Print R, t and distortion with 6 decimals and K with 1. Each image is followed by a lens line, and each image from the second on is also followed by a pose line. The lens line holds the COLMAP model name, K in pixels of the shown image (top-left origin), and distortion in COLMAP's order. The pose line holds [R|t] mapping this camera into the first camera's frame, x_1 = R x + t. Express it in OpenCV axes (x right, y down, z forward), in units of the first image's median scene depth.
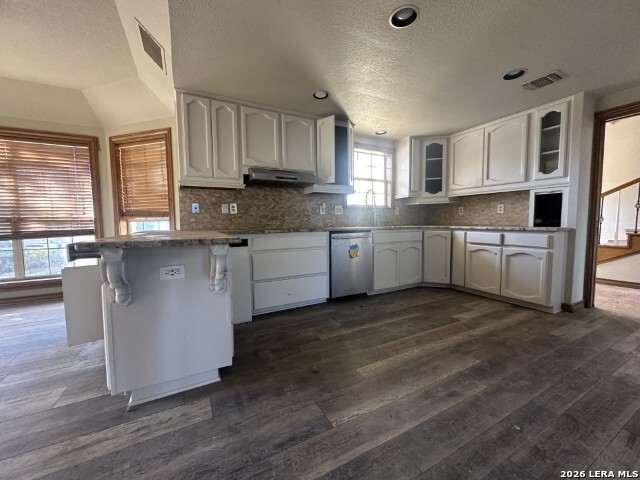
lens RADIAL K [[256.2, 0, 319.1], [0, 256.2, 238.4], [0, 0, 1]] dist [-0.000345, 0.000280]
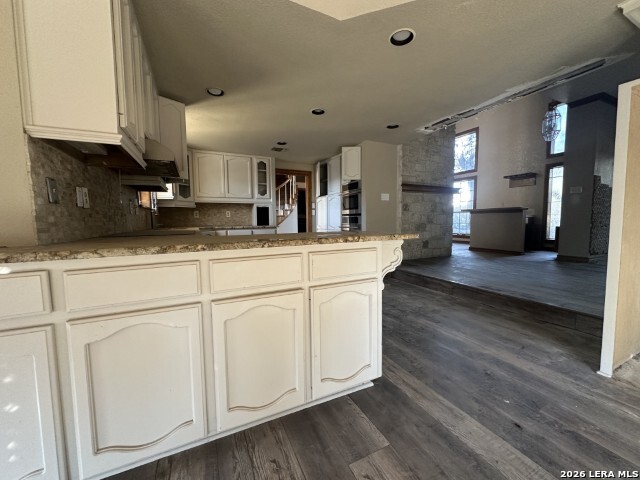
lens RADIAL K [[256.2, 0, 319.1], [0, 256.2, 238.4], [0, 0, 1]] dist [-0.000345, 0.000280]
pose [[0.034772, -0.062112, 0.997463, -0.774334], [0.079464, 0.995079, 0.059194, -0.026701], [-0.996231, 0.077204, 0.039537, 0.483858]]
